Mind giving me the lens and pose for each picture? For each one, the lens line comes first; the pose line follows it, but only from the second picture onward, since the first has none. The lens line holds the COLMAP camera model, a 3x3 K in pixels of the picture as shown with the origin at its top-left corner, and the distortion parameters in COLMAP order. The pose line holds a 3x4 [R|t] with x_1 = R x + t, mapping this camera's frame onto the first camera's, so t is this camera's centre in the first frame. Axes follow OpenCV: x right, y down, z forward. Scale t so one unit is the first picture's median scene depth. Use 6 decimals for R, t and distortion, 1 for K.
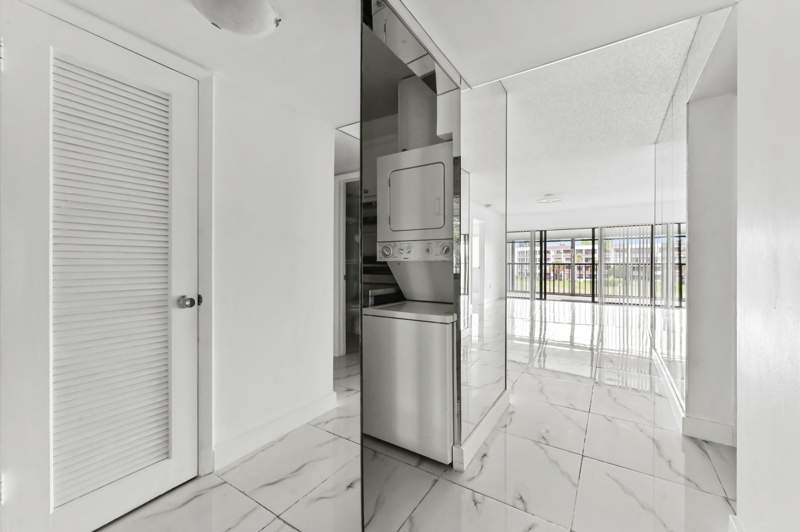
lens RADIAL K [[319.5, 0, 401.1], [0, 319.5, 262.9], [0, 0, 1]] dist [0.000586, 0.012028]
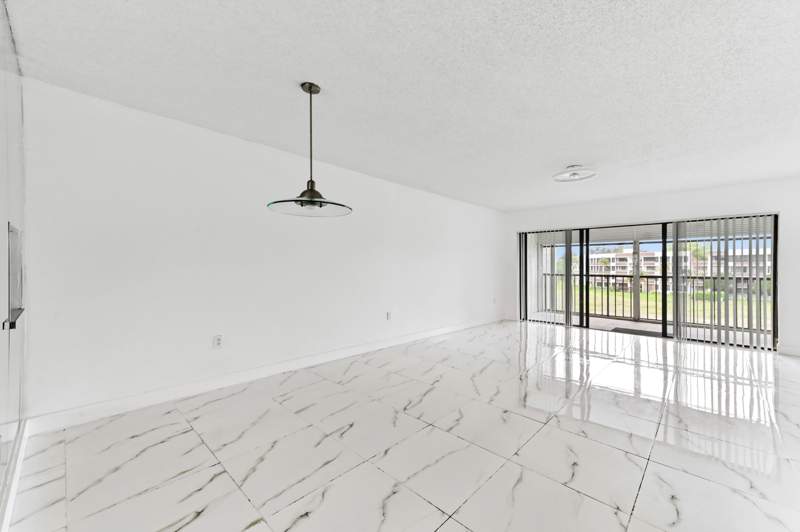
lens RADIAL K [[319.5, 0, 401.1], [0, 319.5, 262.9], [0, 0, 1]] dist [0.000586, 0.012028]
pose [[0.983520, 0.010977, -0.180467, 0.175264], [-0.014180, 0.999764, -0.016467, -0.009437], [0.180244, 0.018755, 0.983443, 0.236450]]
